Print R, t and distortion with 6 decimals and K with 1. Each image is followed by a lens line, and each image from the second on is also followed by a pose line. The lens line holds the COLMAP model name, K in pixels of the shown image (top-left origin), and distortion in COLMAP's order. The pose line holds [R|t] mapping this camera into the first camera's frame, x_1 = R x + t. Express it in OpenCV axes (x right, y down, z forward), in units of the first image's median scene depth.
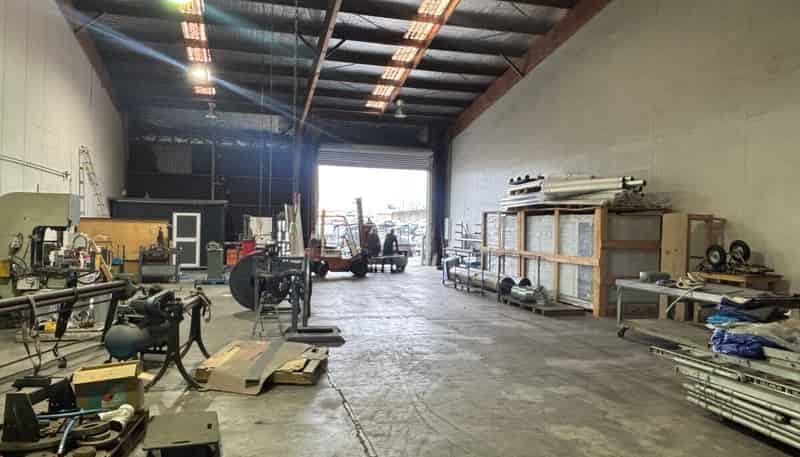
lens RADIAL K [[550.0, 0, 400.0], [0, 550.0, 228.5], [0, 0, 1]] dist [0.037890, -0.001202]
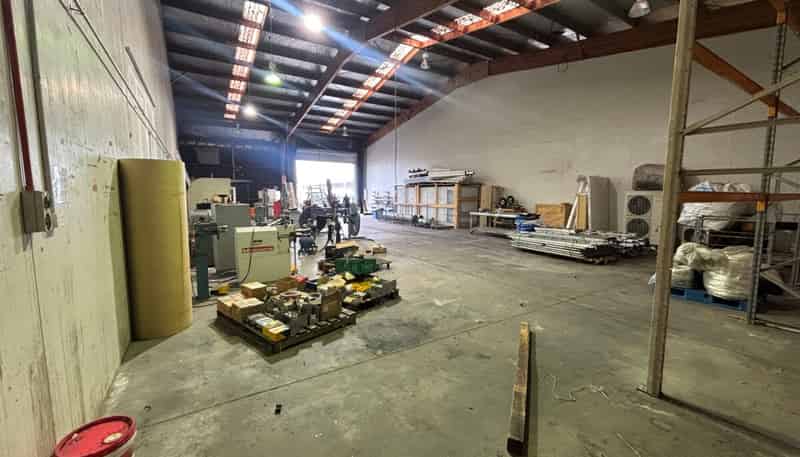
lens RADIAL K [[316.1, 0, 400.0], [0, 316.1, 228.5], [0, 0, 1]] dist [0.000383, -0.000039]
pose [[0.948463, -0.051082, 0.312745, -0.239425], [0.017196, 0.993764, 0.110166, 0.000549], [-0.316422, -0.099110, 0.943427, -0.178171]]
